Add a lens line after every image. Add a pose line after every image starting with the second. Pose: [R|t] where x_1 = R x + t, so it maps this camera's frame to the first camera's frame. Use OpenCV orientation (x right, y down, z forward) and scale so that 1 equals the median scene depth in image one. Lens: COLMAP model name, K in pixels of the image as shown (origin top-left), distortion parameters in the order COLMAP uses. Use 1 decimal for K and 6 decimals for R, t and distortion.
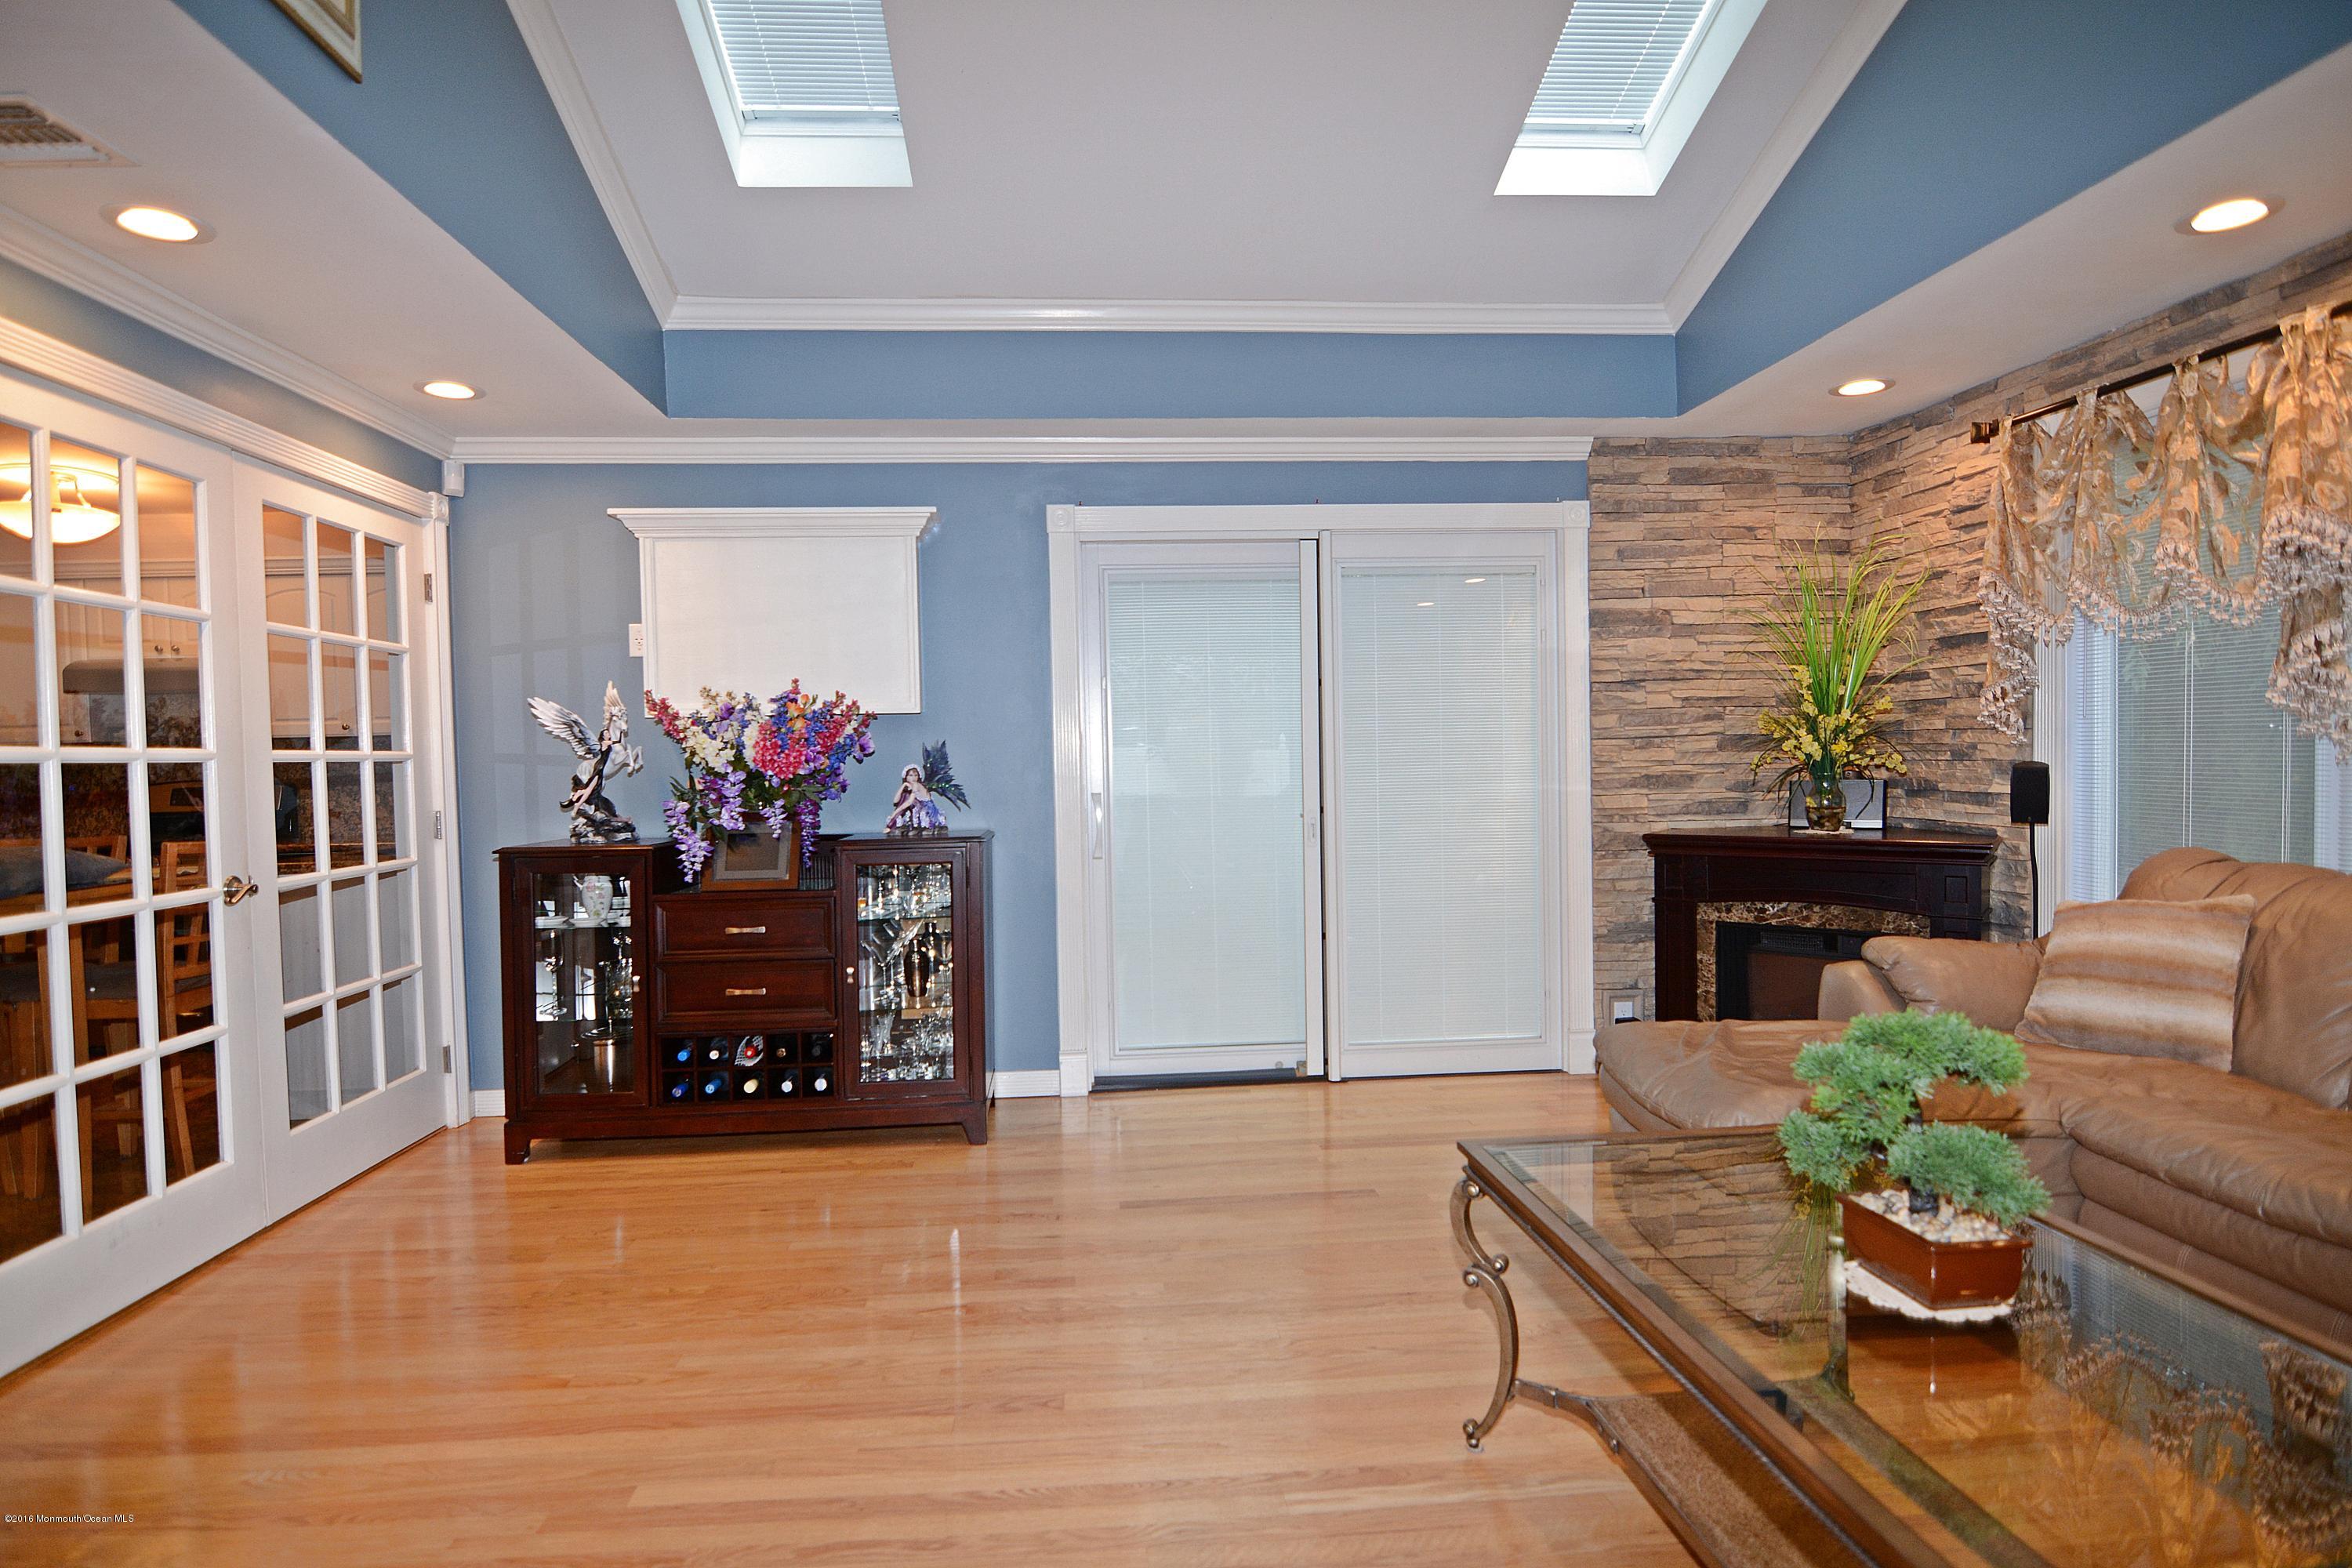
lens RADIAL K [[1216.4, 0, 1127.4], [0, 1216.4, 796.4], [0, 0, 1]] dist [-0.013933, -0.006784]
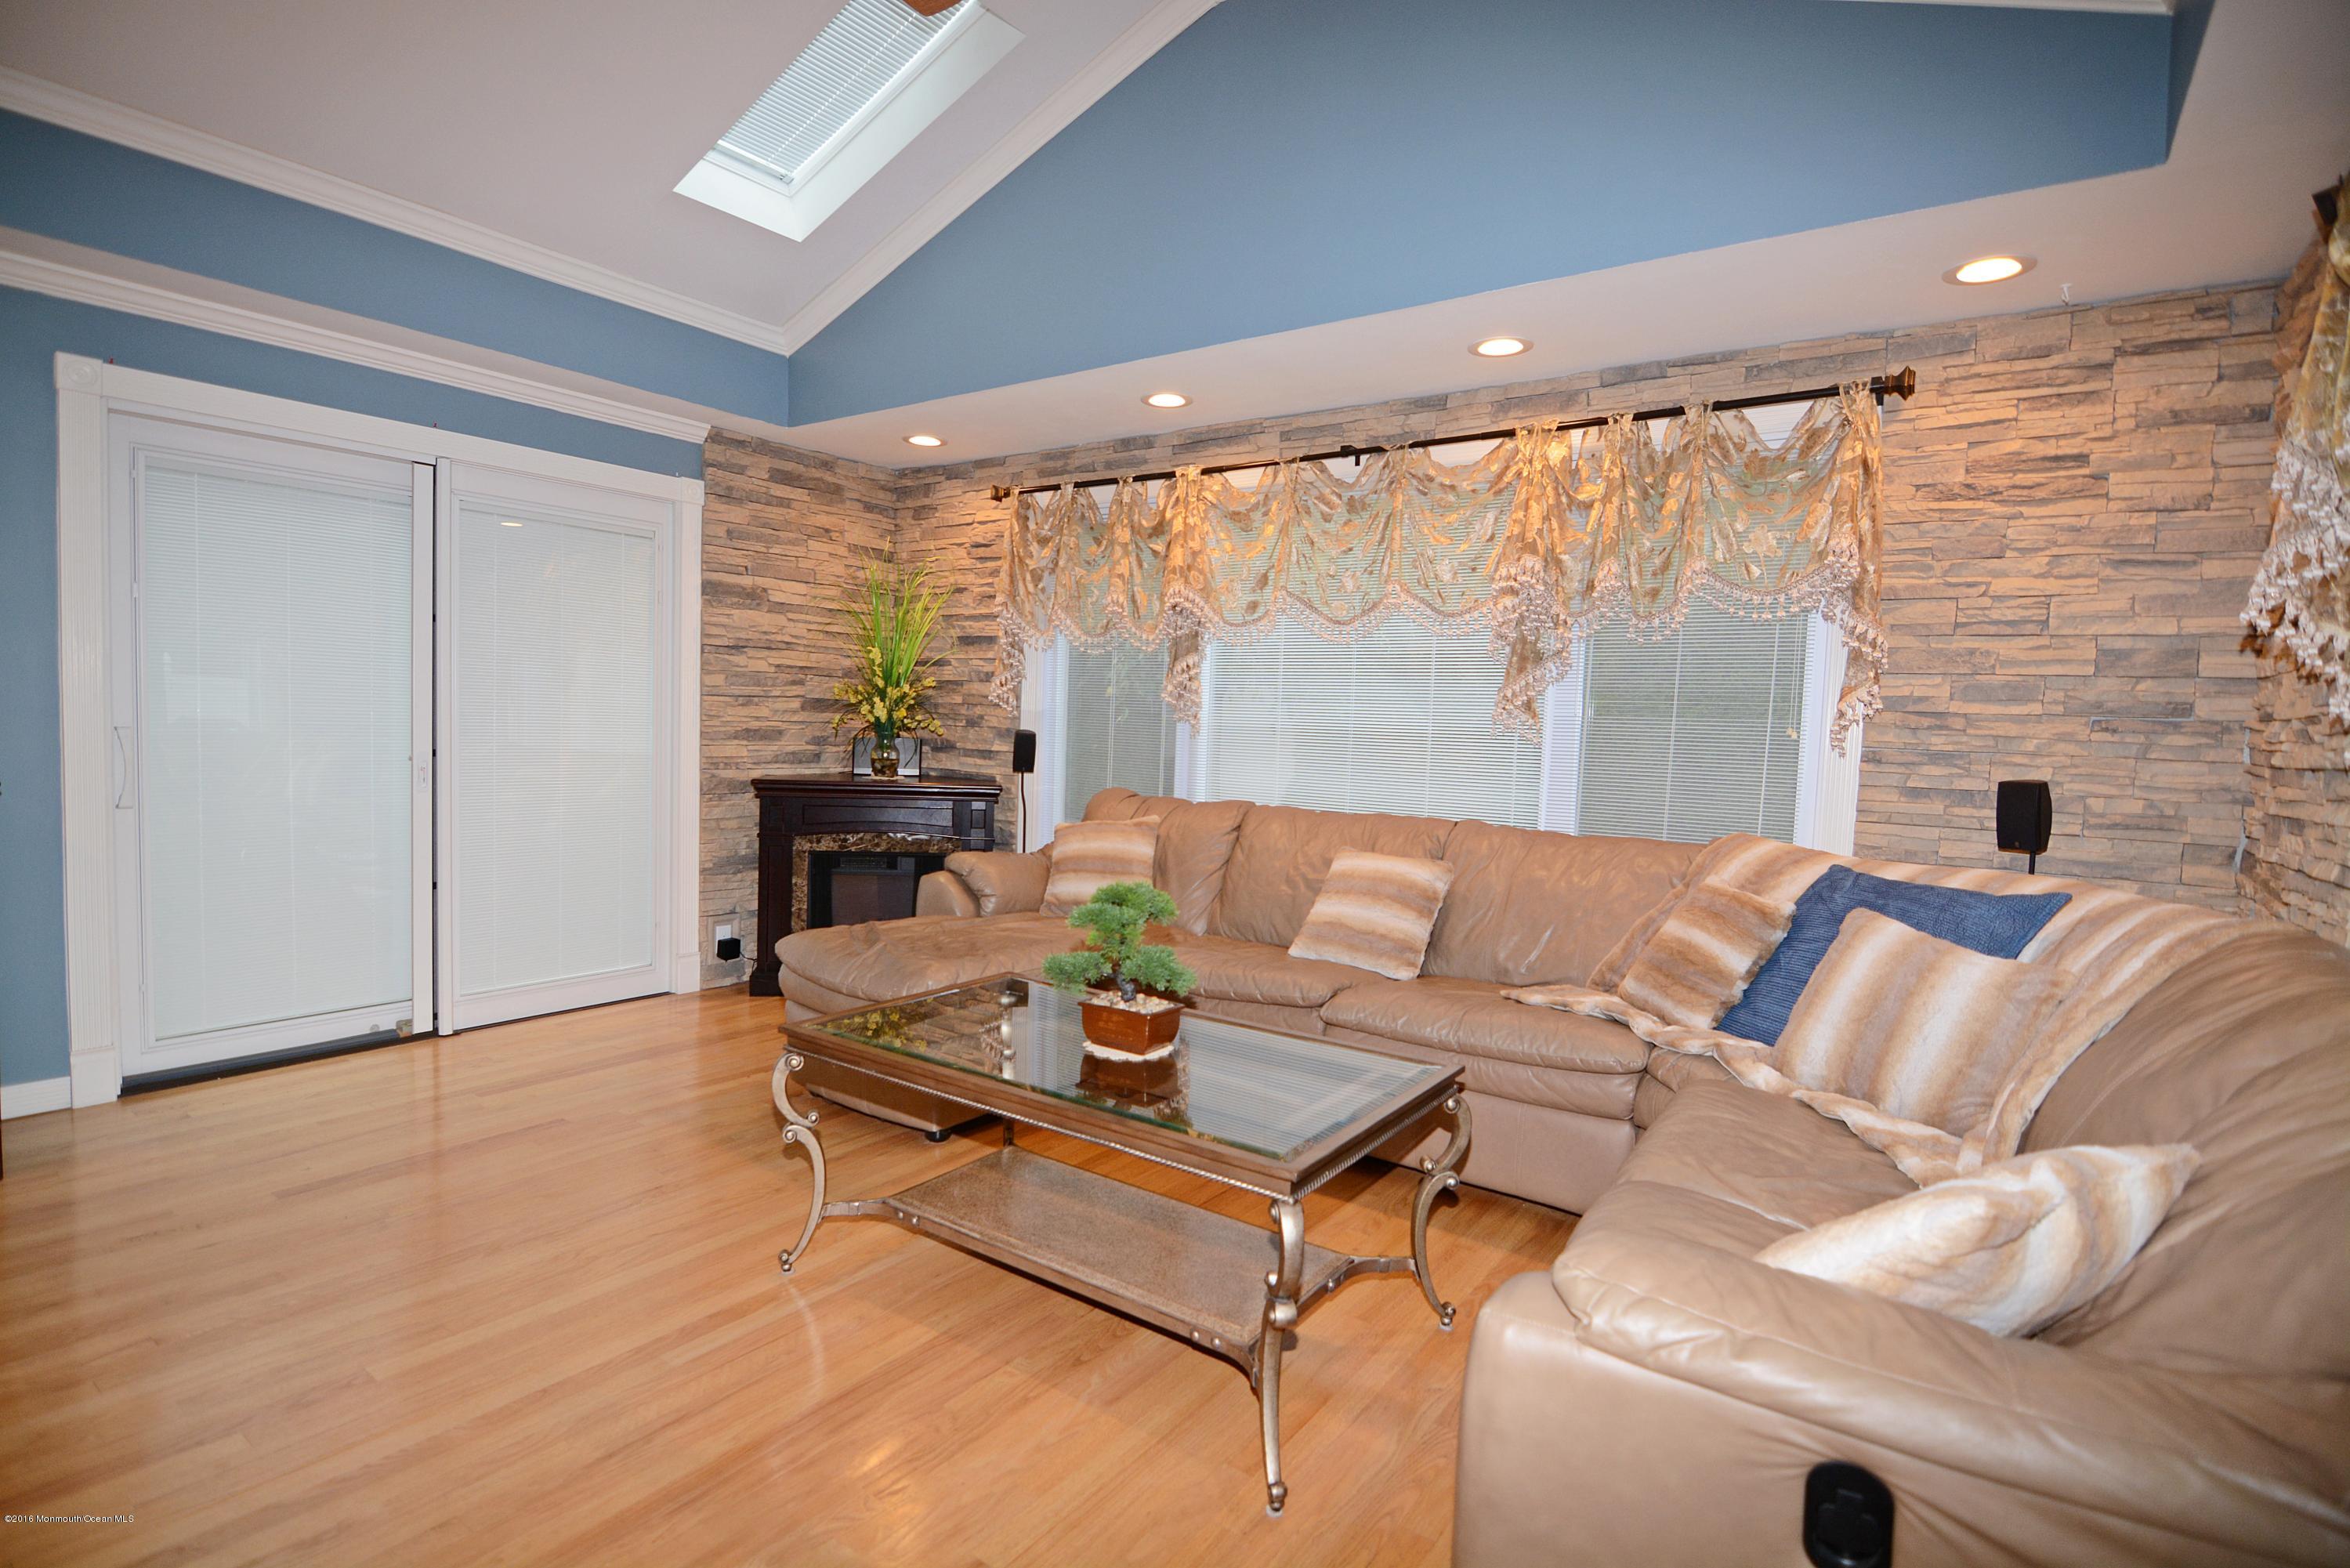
lens RADIAL K [[1153.7, 0, 1169.9], [0, 1153.7, 789.6], [0, 0, 1]] dist [-0.009981, -0.003485]
pose [[0.629284, -0.003851, 0.777166, -0.189287], [-0.023507, 0.999436, 0.023986, 0.005032], [-0.776820, -0.033362, 0.628838, -0.012001]]
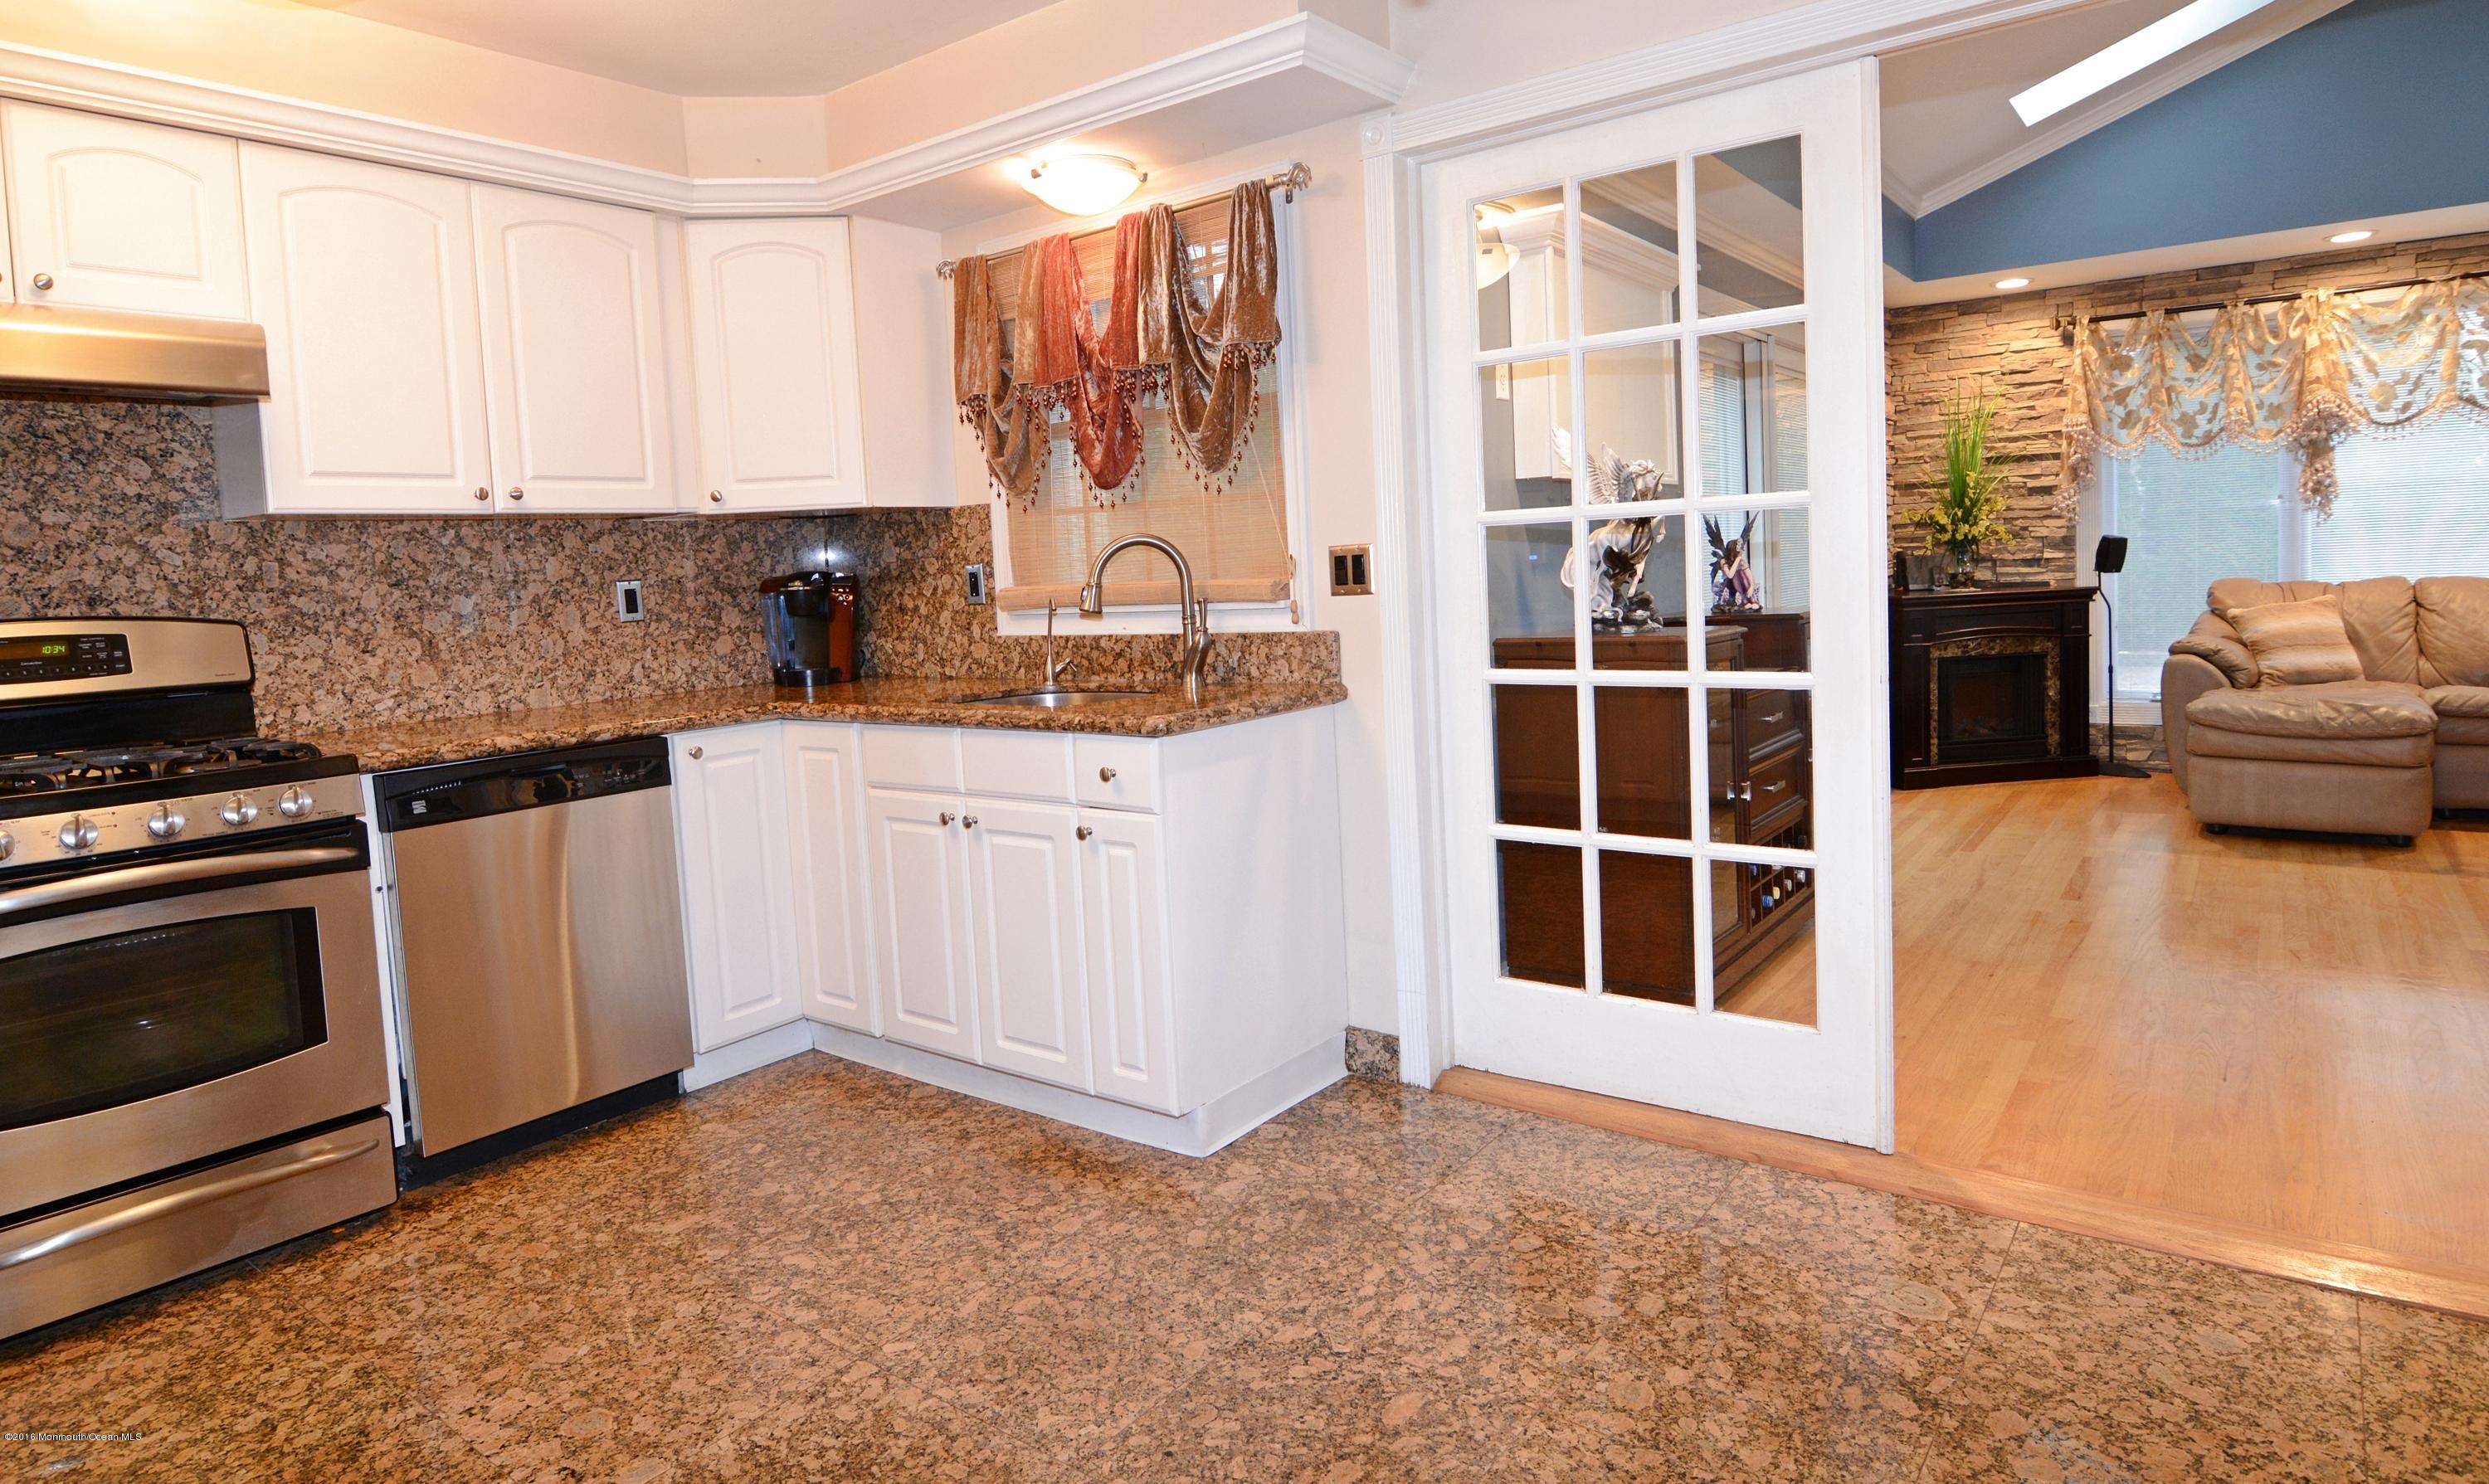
lens RADIAL K [[1357.1, 0, 1238.7], [0, 1357.1, 666.5], [0, 0, 1]] dist [-0.015794, -0.003988]
pose [[0.644666, -0.076542, 0.760623, -1.198205], [0.064825, 0.996865, 0.045372, -0.008707], [-0.761711, 0.020058, 0.647606, 0.618922]]
